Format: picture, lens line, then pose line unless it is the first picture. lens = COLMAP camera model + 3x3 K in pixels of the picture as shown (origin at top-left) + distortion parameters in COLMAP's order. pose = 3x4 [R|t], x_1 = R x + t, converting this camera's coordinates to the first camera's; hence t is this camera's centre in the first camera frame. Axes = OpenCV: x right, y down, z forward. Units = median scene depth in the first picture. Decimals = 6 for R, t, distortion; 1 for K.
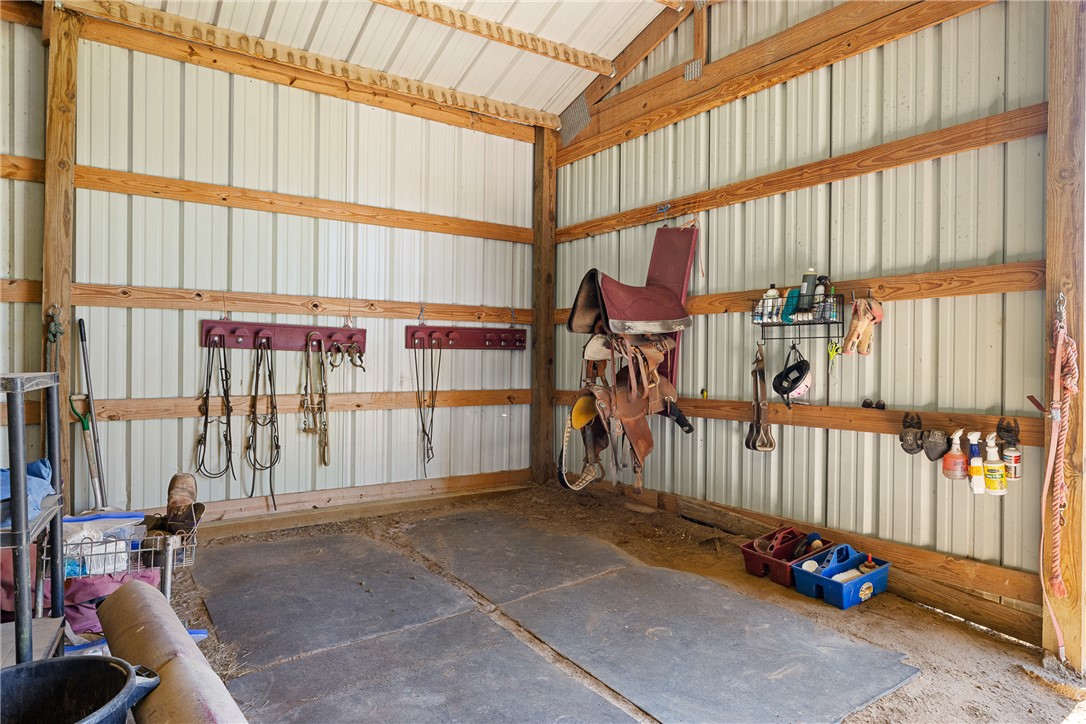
lens RADIAL K [[647.1, 0, 543.0], [0, 647.1, 362.0], [0, 0, 1]] dist [0.004246, 0.000159]
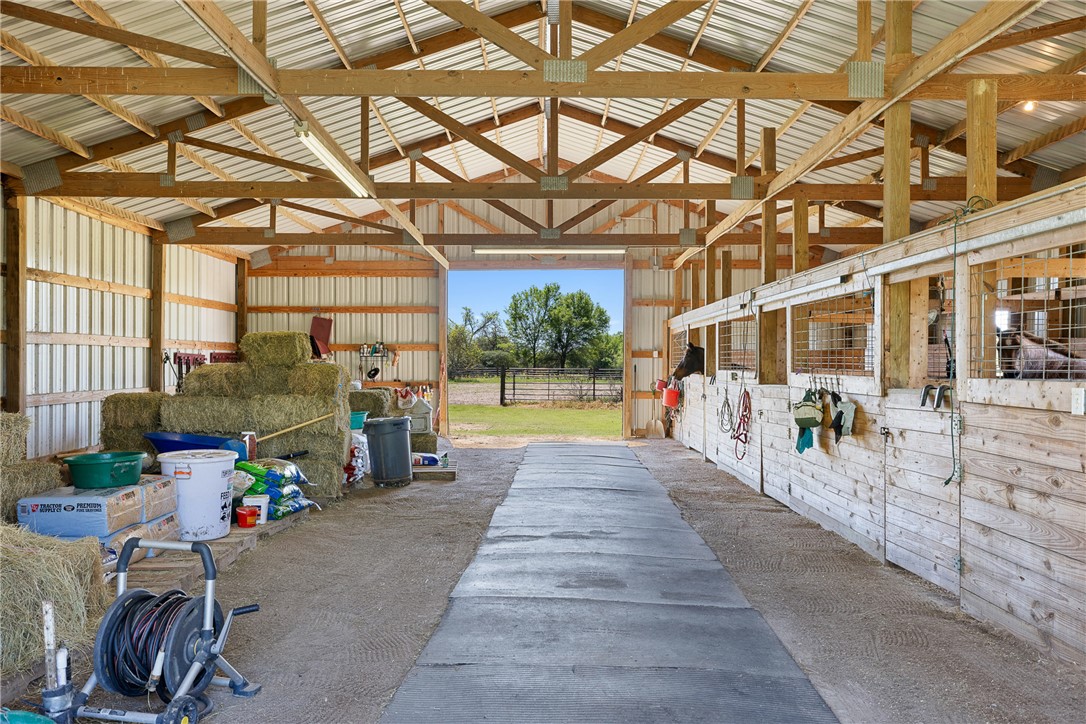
lens RADIAL K [[860.4, 0, 543.0], [0, 860.4, 362.0], [0, 0, 1]] dist [0.001319, 0.000655]
pose [[0.556107, -0.006200, 0.831087, -2.850393], [0.004277, 0.999980, 0.004597, -0.051547], [-0.831100, 0.000998, 0.556123, -2.189654]]
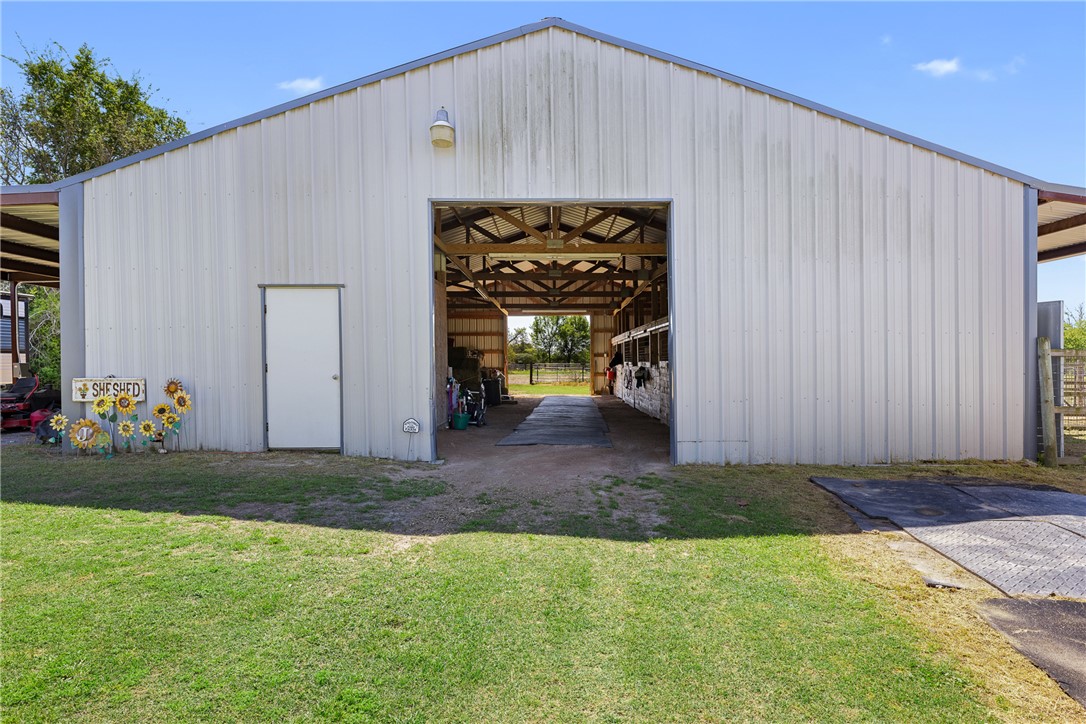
lens RADIAL K [[608.3, 0, 569.5], [0, 608.3, 366.4], [0, 0, 1]] dist [0.003809, 0.000563]
pose [[0.537254, -0.013283, 0.843316, -4.774760], [0.004357, 0.999906, 0.012974, -0.033950], [-0.843409, -0.003296, 0.537261, -3.523767]]
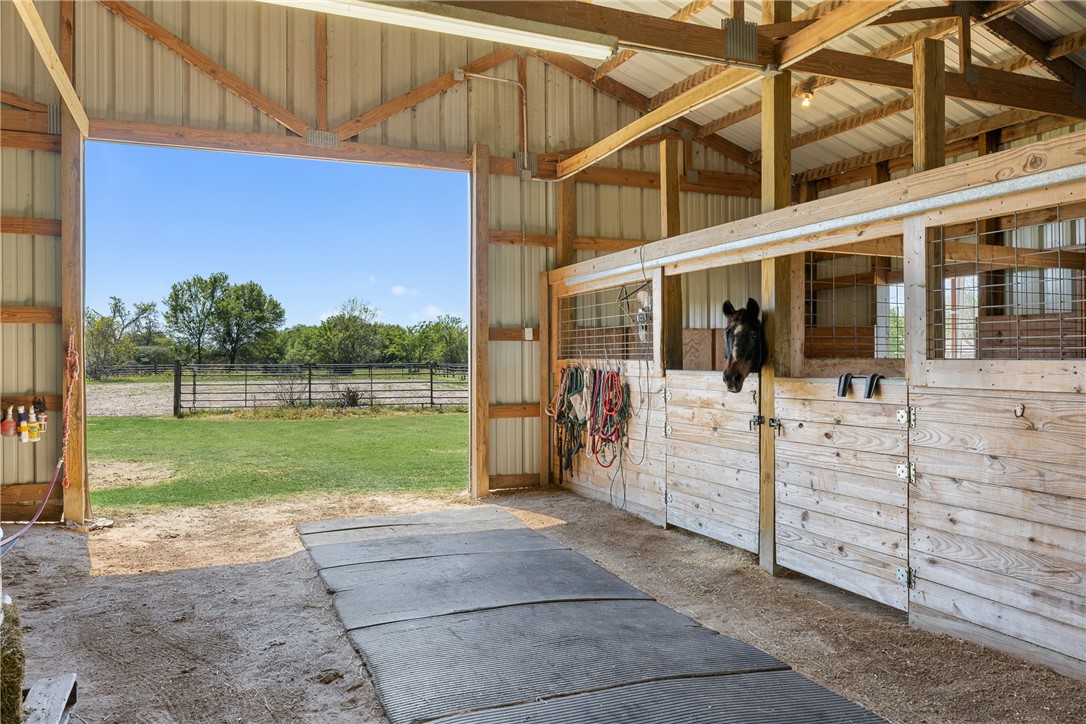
lens RADIAL K [[803.0, 0, 543.9], [0, 803.0, 352.3], [0, 0, 1]] dist [-0.001405, 0.003266]
pose [[0.185608, -0.002061, 0.982622, -0.946205], [0.008617, 0.999963, 0.000469, -0.017345], [-0.982586, 0.008381, 0.185619, -0.599676]]
